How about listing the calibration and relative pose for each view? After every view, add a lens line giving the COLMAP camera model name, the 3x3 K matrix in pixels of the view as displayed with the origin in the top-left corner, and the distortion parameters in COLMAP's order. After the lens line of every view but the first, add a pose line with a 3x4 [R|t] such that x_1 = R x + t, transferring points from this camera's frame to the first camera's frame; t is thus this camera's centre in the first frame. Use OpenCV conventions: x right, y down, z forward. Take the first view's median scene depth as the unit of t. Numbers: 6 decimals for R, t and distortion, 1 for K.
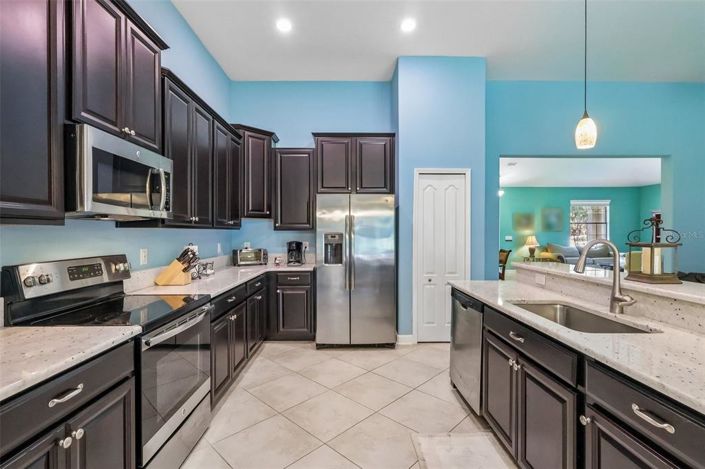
lens RADIAL K [[330.2, 0, 352.5], [0, 330.2, 234.5], [0, 0, 1]] dist [0.000698, 0.000021]
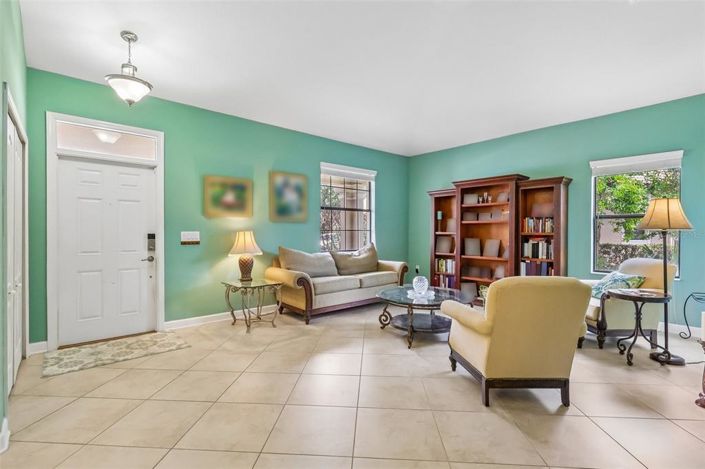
lens RADIAL K [[330.2, 0, 352.5], [0, 330.2, 234.5], [0, 0, 1]] dist [0.000698, 0.000021]
pose [[0.758230, 0.002148, 0.651983, 0.366580], [0.002885, 0.999974, -0.006649, 0.011546], [-0.651980, 0.006923, 0.758204, 0.583799]]
